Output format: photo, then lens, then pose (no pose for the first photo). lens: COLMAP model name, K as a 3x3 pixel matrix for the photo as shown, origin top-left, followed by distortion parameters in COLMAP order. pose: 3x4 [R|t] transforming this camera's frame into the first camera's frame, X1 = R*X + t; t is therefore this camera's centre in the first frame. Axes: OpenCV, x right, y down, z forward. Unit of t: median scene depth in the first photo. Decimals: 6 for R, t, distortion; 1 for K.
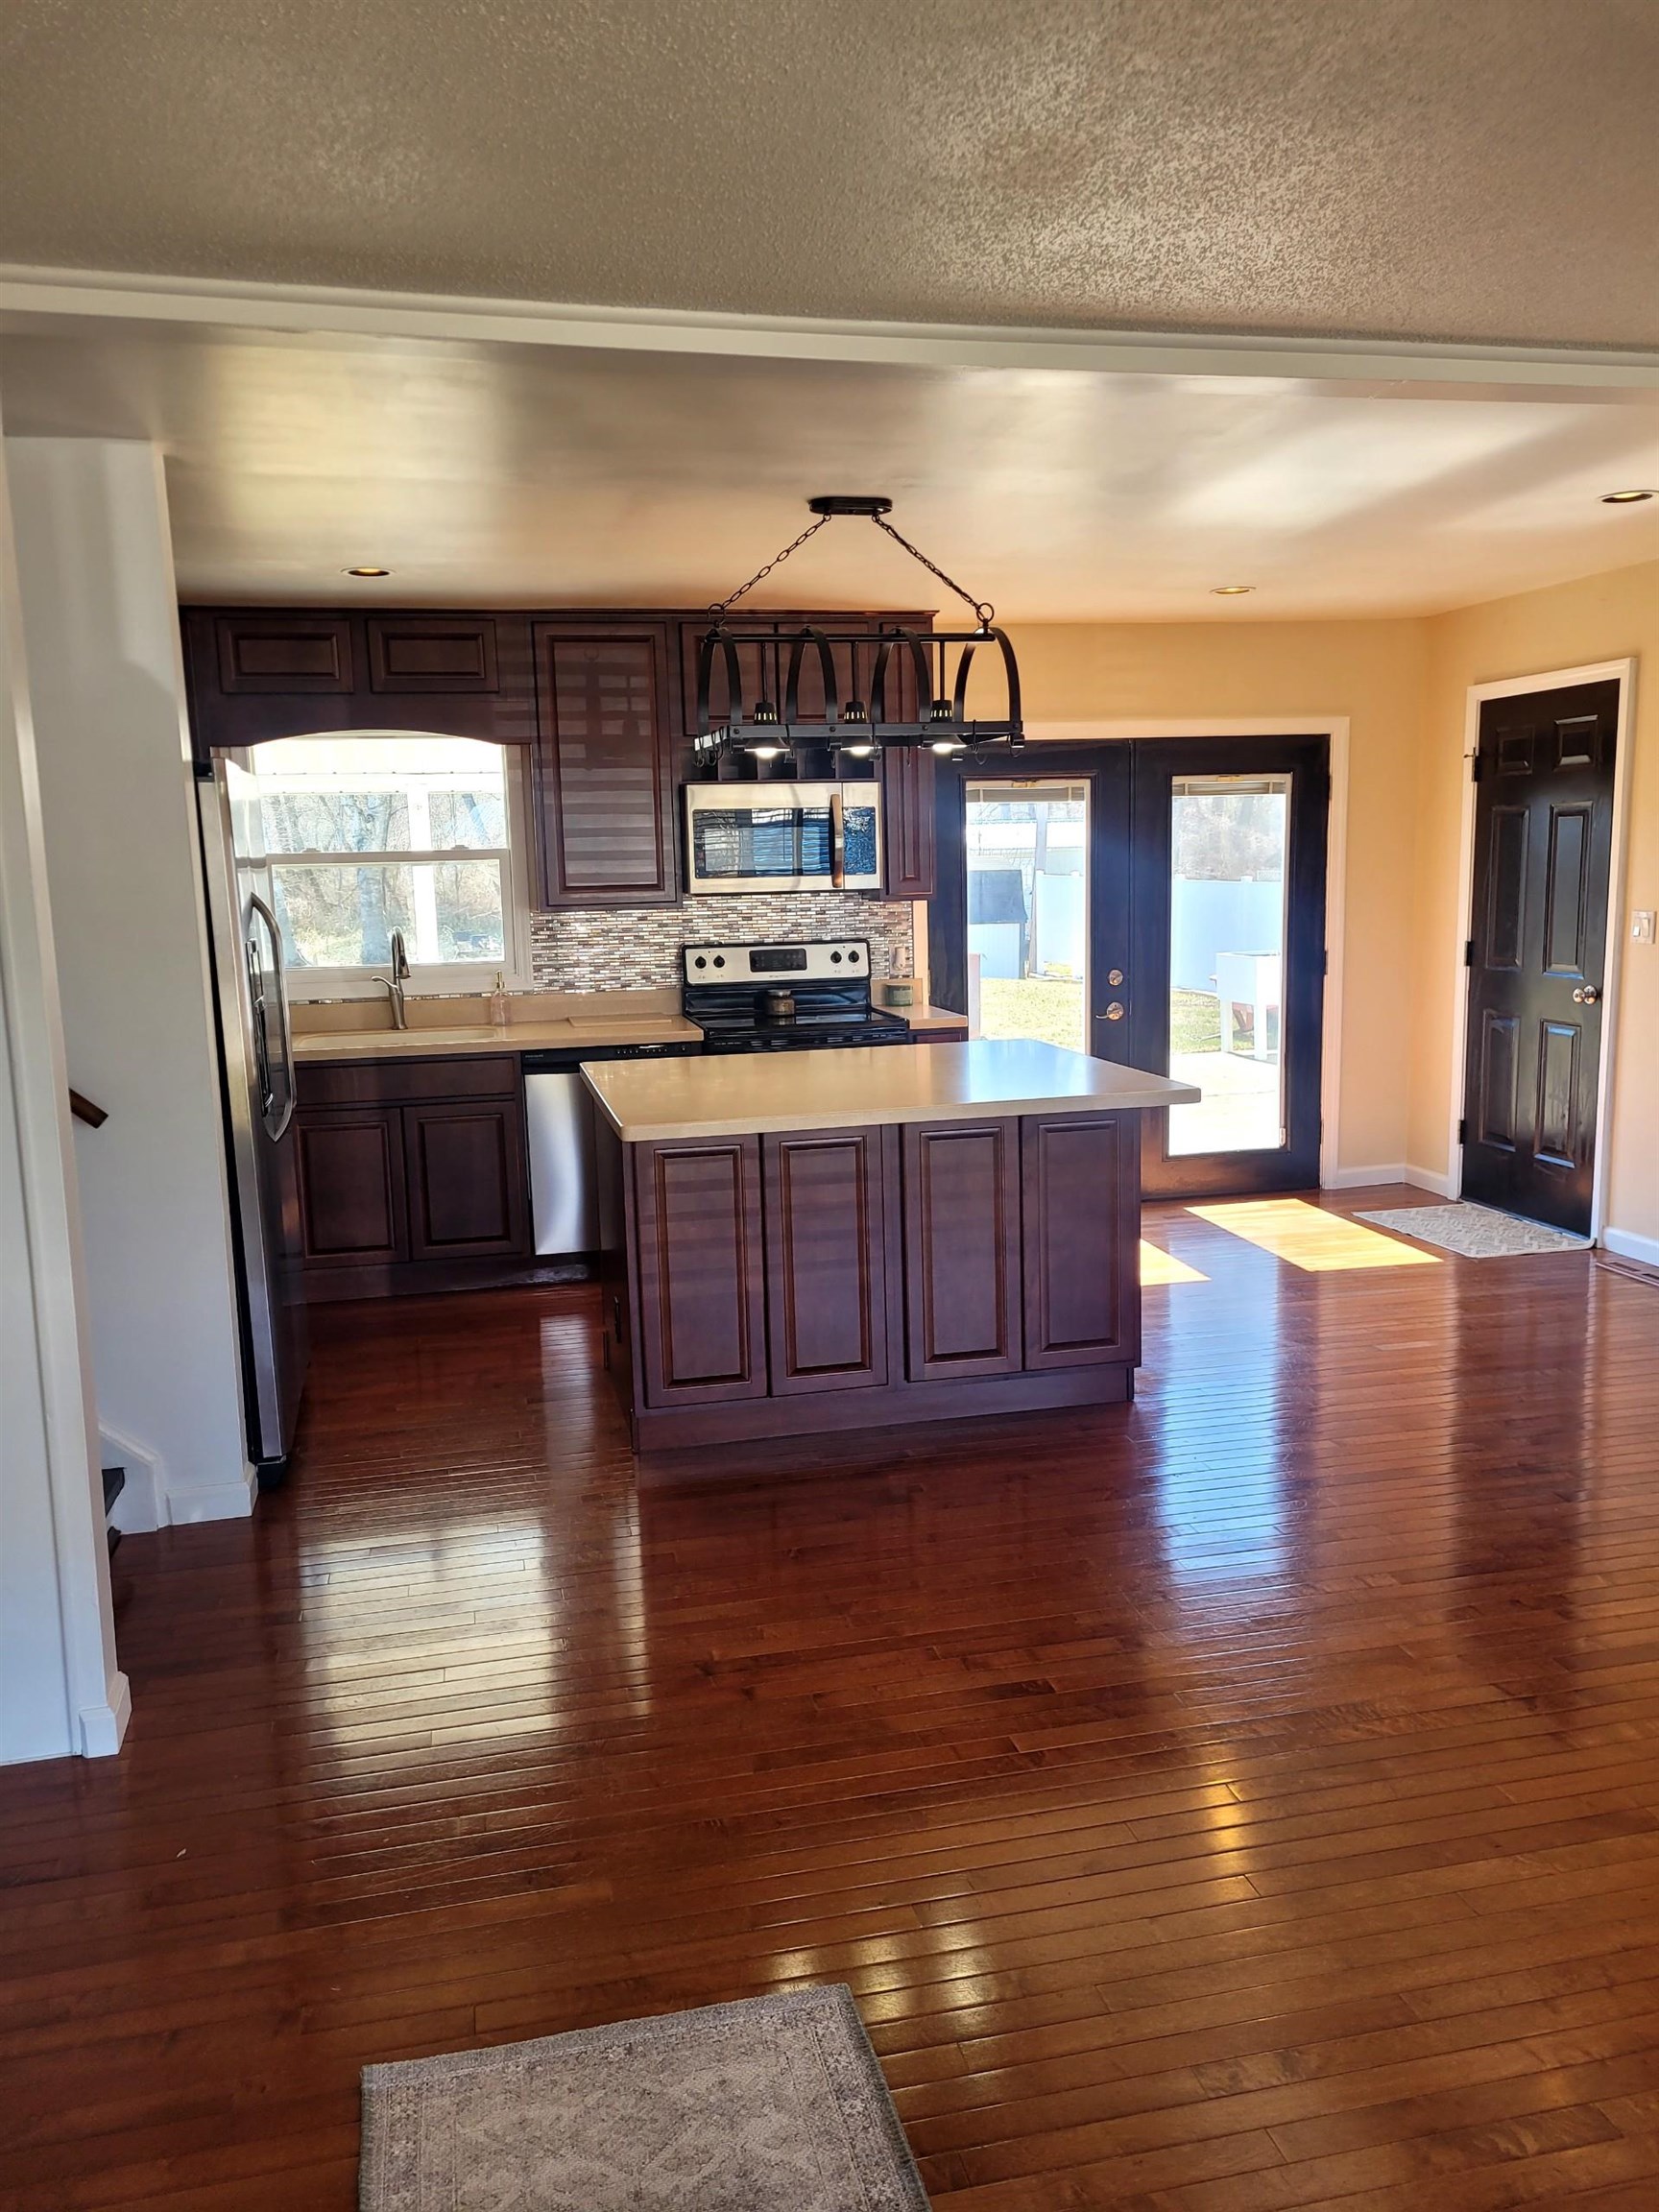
lens RADIAL K [[1673.2, 0, 820.5], [0, 1673.2, 1095.2], [0, 0, 1]] dist [0.047767, -0.028010]
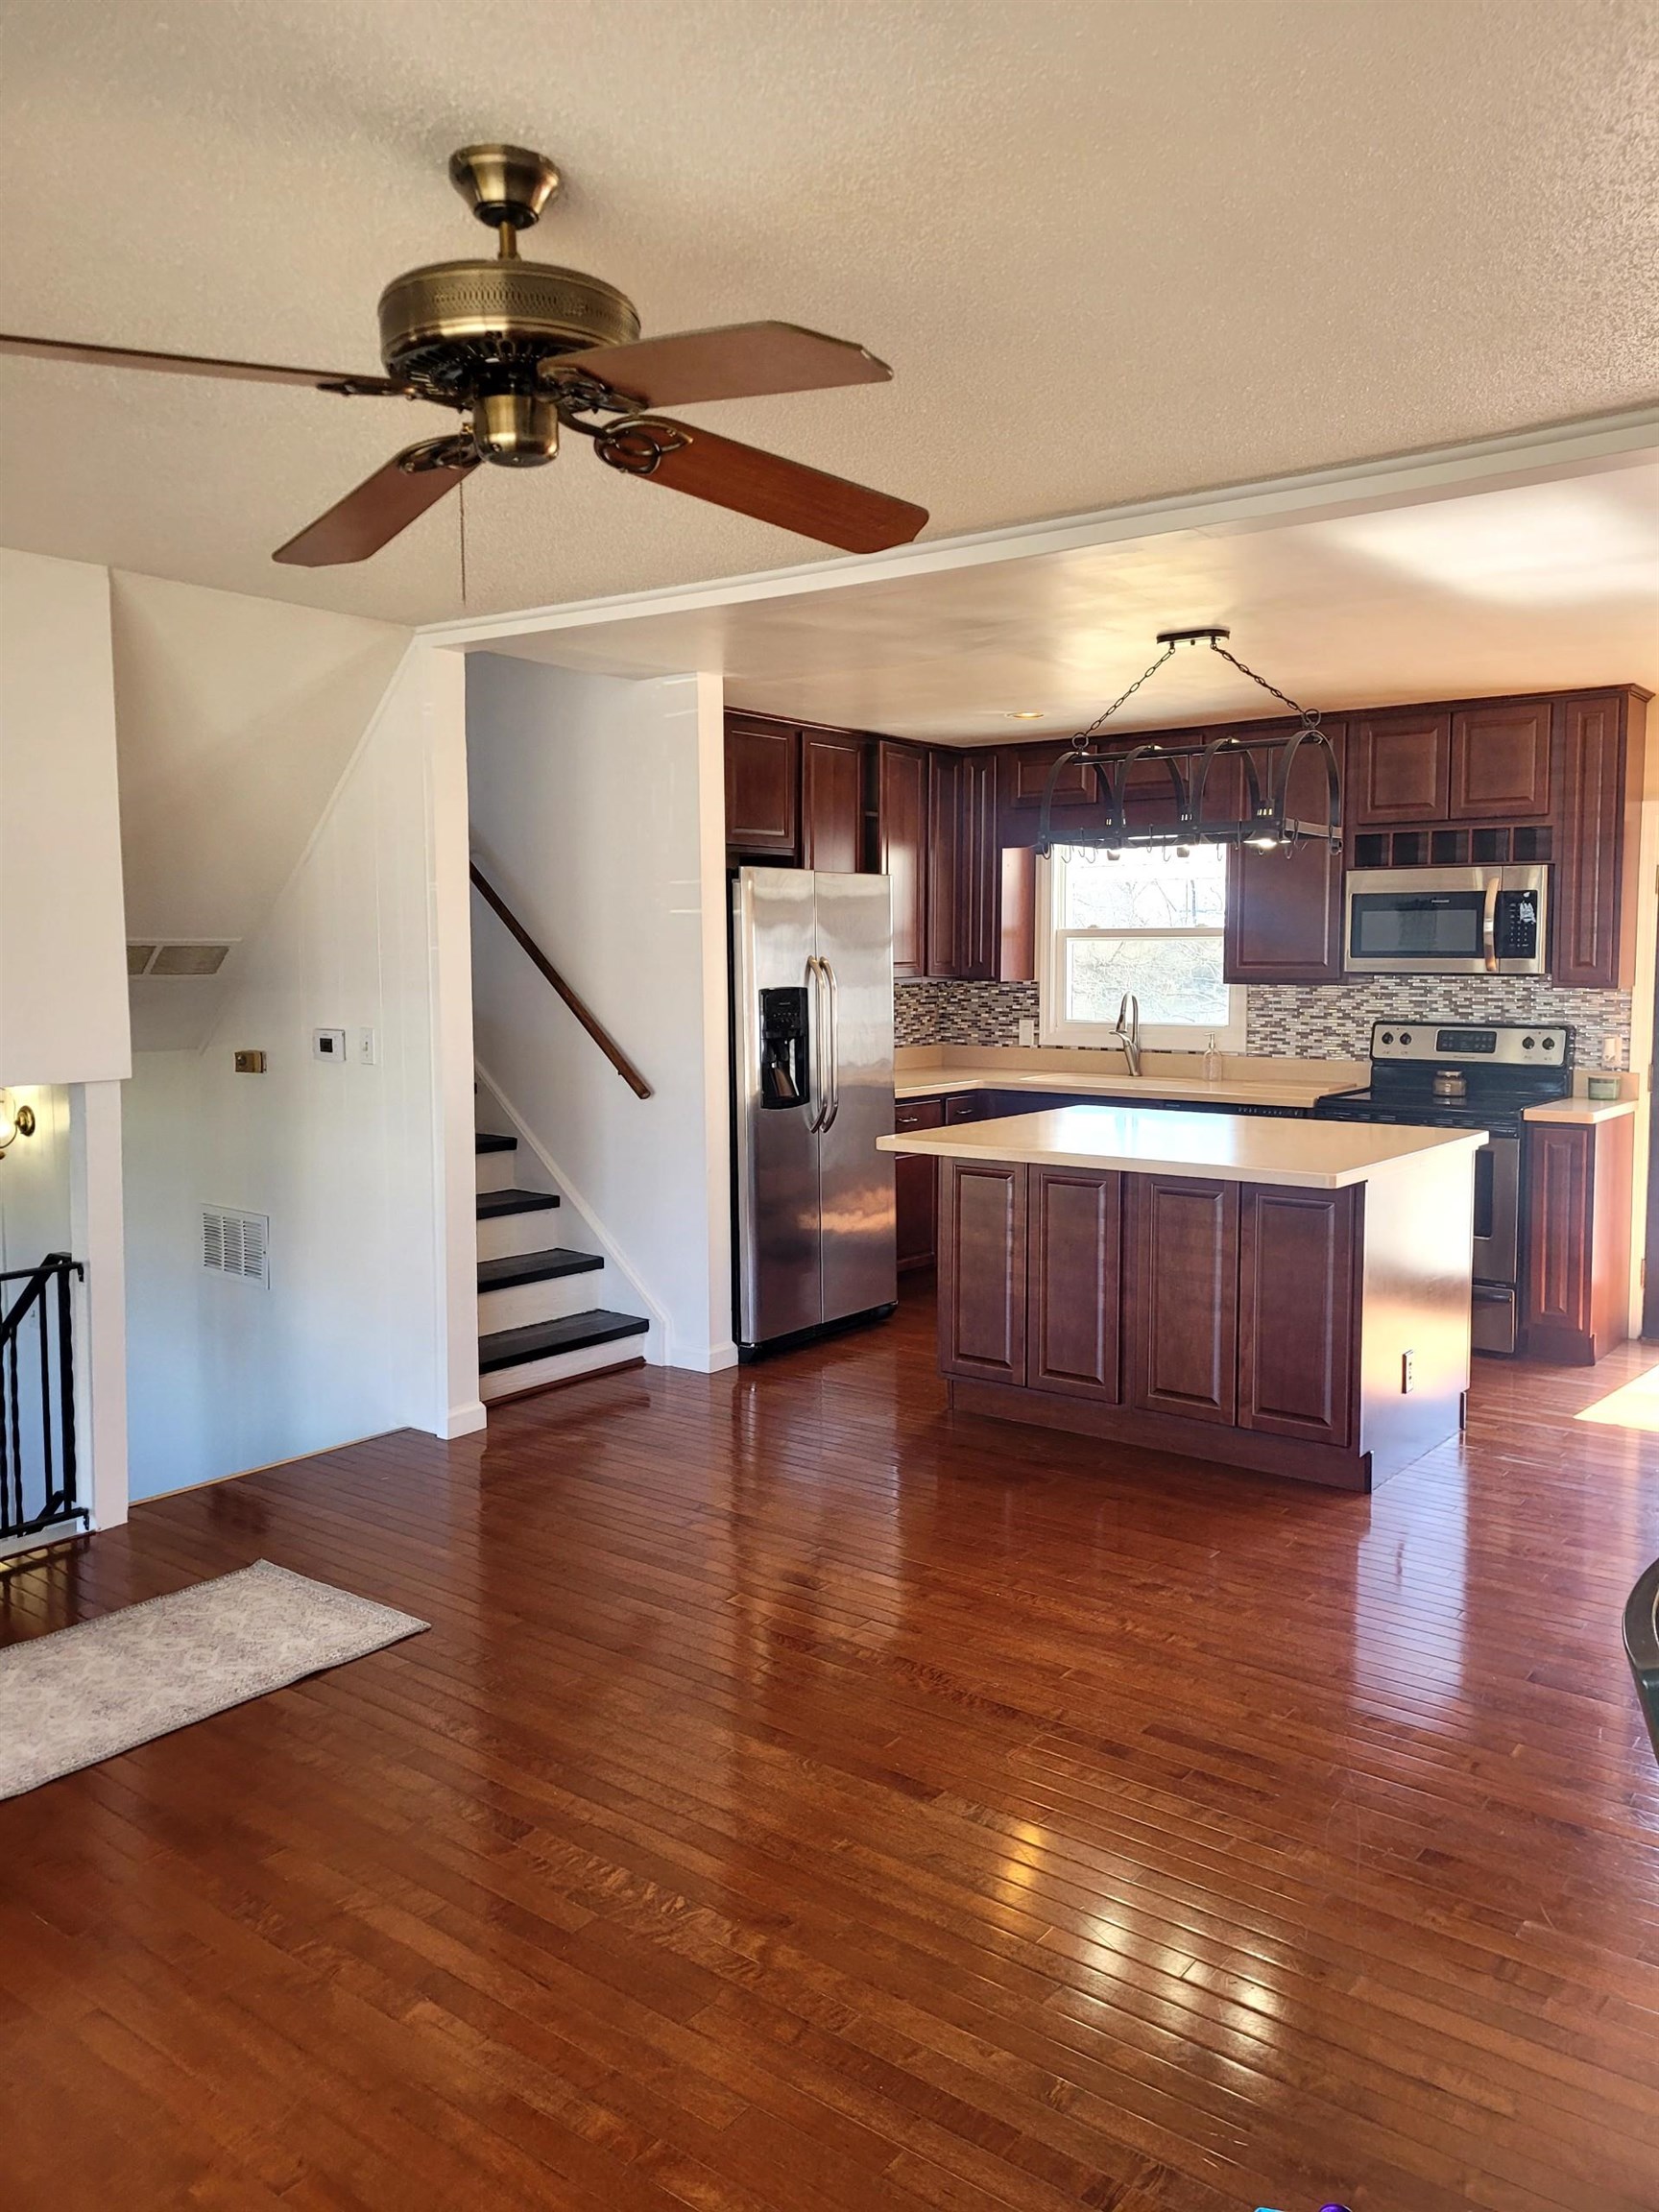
lens RADIAL K [[1669.3, 0, 839.2], [0, 1669.3, 1054.7], [0, 0, 1]] dist [0.042652, -0.033442]
pose [[0.632610, 0.075835, -0.770749, 0.539076], [-0.124456, 0.992215, -0.004525, -0.022734], [0.764405, 0.098787, 0.637123, 0.079110]]
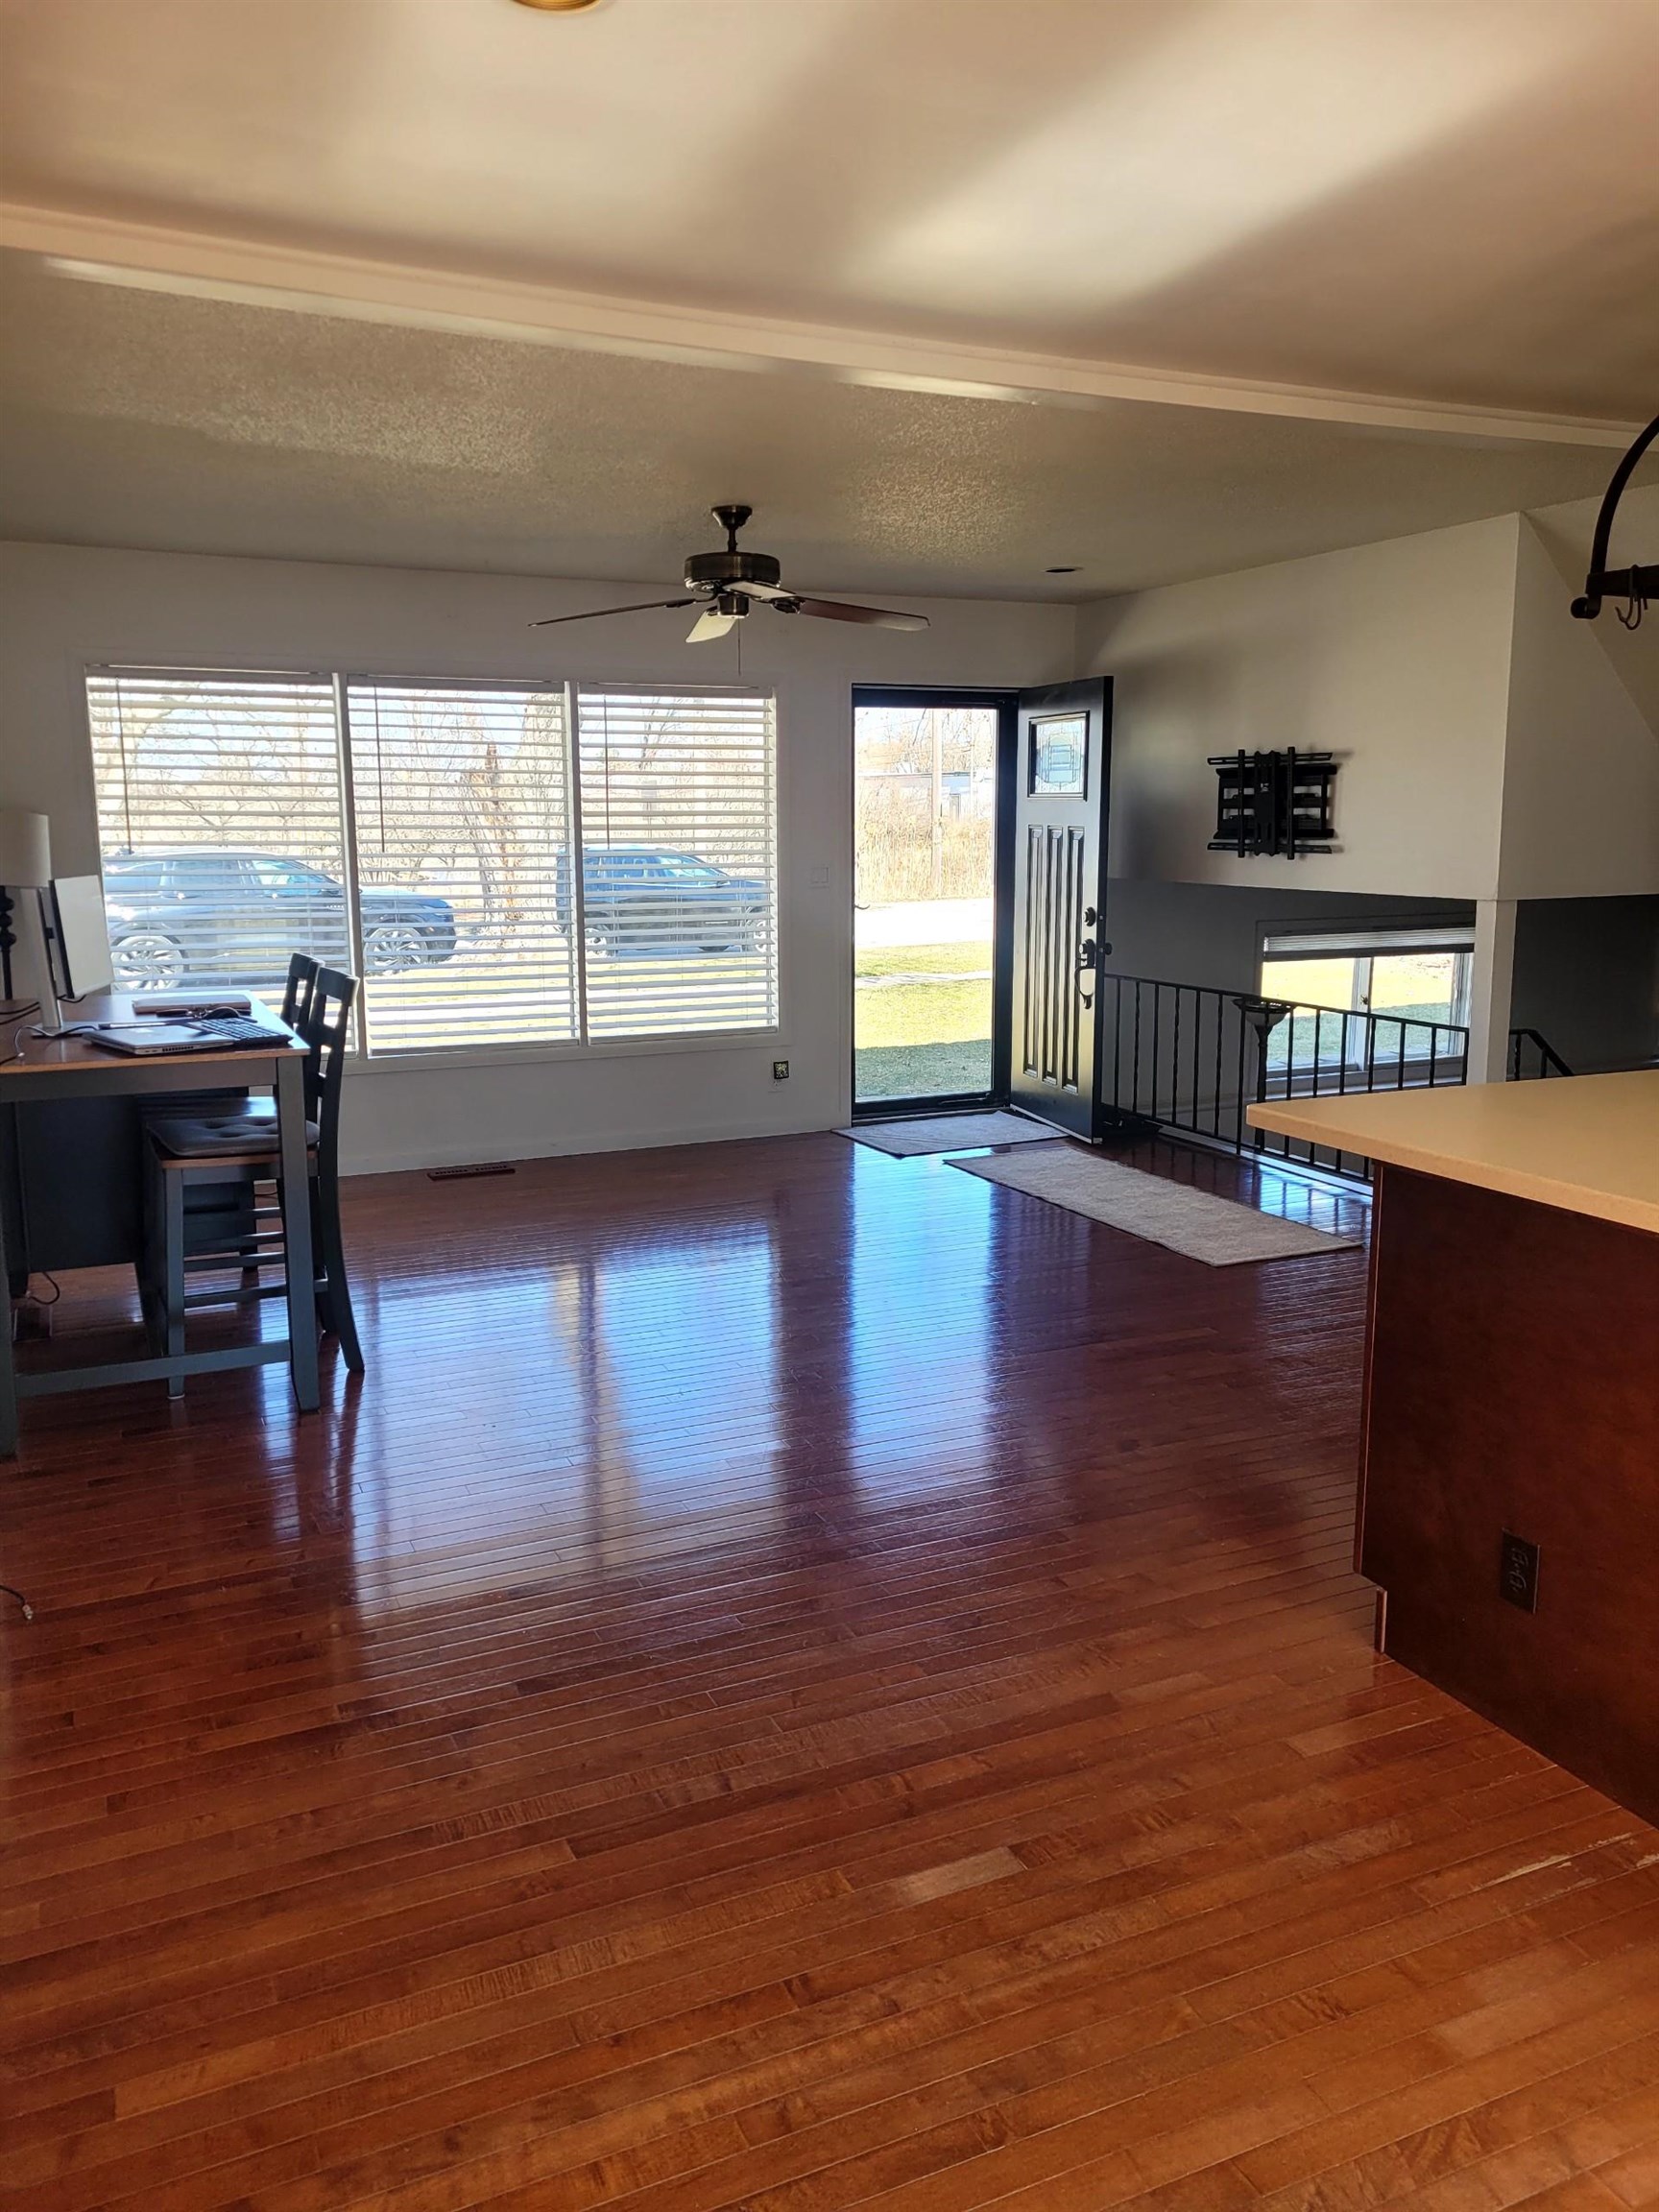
lens RADIAL K [[1673.2, 0, 820.5], [0, 1673.2, 1095.2], [0, 0, 1]] dist [0.047767, -0.028010]
pose [[-0.980407, 0.057479, -0.188411, 0.370361], [-0.003472, 0.951290, 0.308279, -0.159393], [0.196953, 0.302893, -0.932451, 1.101232]]
